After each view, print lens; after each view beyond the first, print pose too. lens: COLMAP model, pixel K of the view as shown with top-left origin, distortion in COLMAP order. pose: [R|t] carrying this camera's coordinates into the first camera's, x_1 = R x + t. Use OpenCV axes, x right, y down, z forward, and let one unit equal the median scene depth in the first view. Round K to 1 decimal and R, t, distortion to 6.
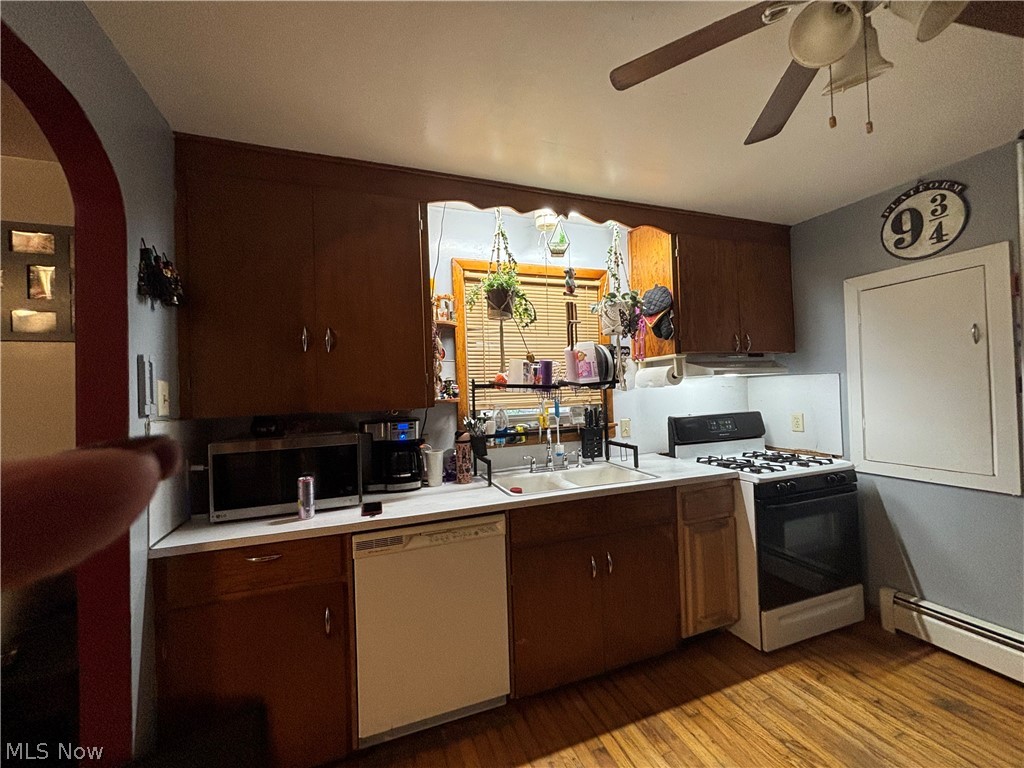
lens RADIAL K [[412.1, 0, 512.0], [0, 412.1, 384.0], [0, 0, 1]] dist [-0.000509, 0.000148]
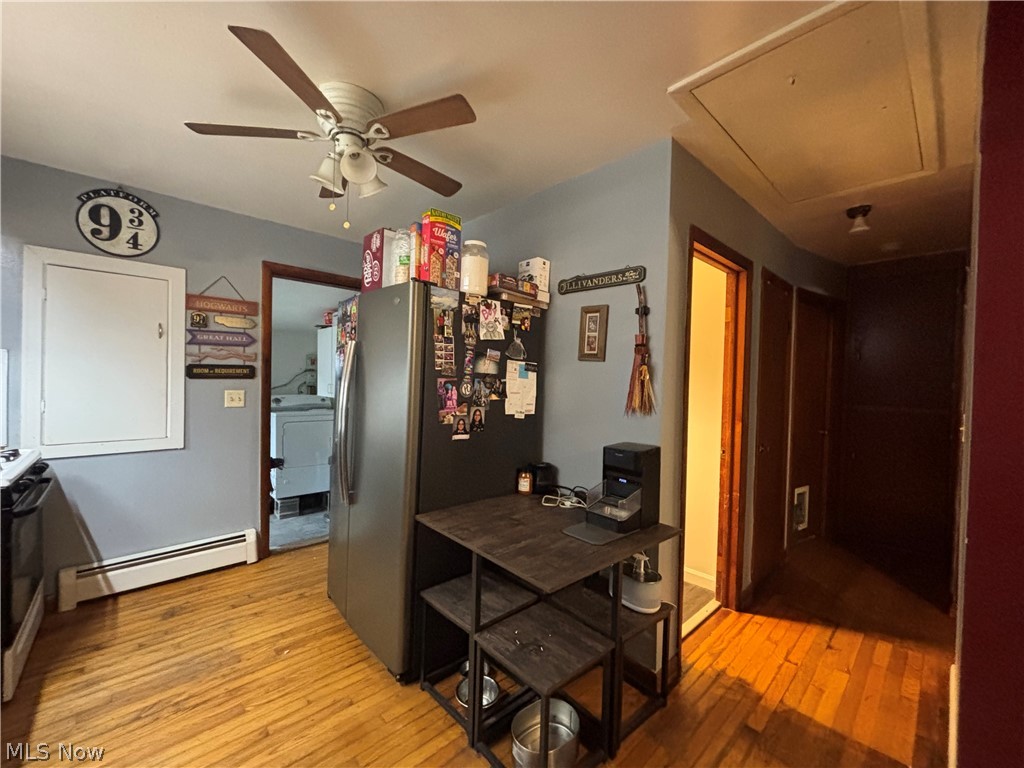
lens RADIAL K [[412.1, 0, 512.0], [0, 412.1, 384.0], [0, 0, 1]] dist [-0.000509, 0.000148]
pose [[-0.379771, 0.006103, 0.925060, -0.465826], [-0.032182, 0.999286, -0.019805, 0.033441], [-0.924521, -0.037292, -0.379303, 0.426340]]
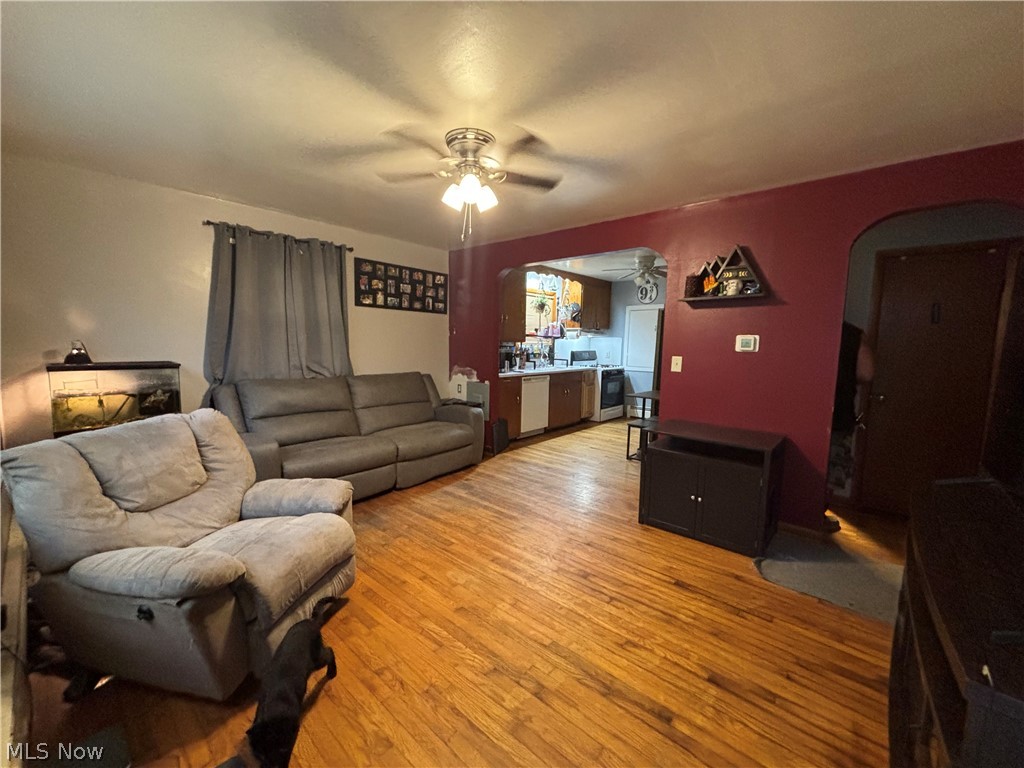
lens RADIAL K [[412.1, 0, 512.0], [0, 412.1, 384.0], [0, 0, 1]] dist [-0.000509, 0.000148]
pose [[0.879553, -0.000389, 0.475800, -1.554512], [-0.056840, 0.992753, 0.105884, 0.043909], [-0.472393, -0.120175, 0.873157, -1.483156]]
